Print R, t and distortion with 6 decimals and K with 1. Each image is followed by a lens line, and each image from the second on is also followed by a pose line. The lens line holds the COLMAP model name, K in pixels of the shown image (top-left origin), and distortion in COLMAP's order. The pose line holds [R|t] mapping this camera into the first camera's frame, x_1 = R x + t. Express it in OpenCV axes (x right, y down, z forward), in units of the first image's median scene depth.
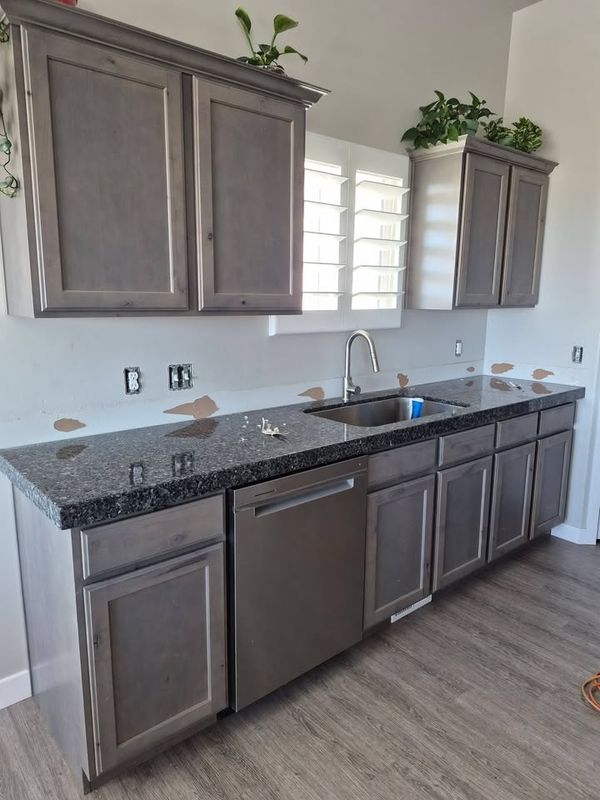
lens RADIAL K [[547.6, 0, 303.3], [0, 547.6, 402.1], [0, 0, 1]] dist [0.042251, -0.040889]
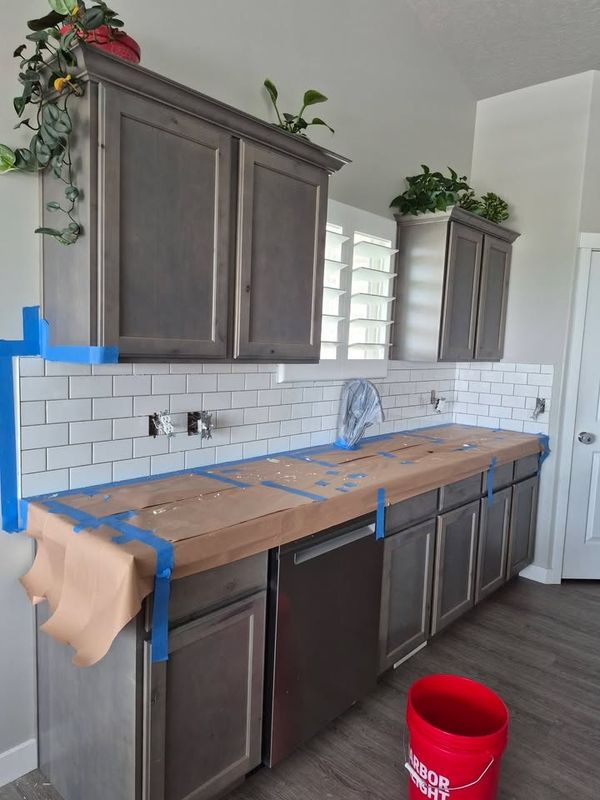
lens RADIAL K [[547.6, 0, 301.5], [0, 547.6, 405.0], [0, 0, 1]] dist [0.042251, -0.040889]
pose [[0.990886, 0.014486, 0.133923, -0.200928], [-0.004106, 0.996987, -0.077461, -0.001942], [-0.134641, 0.076205, 0.987960, -0.019335]]
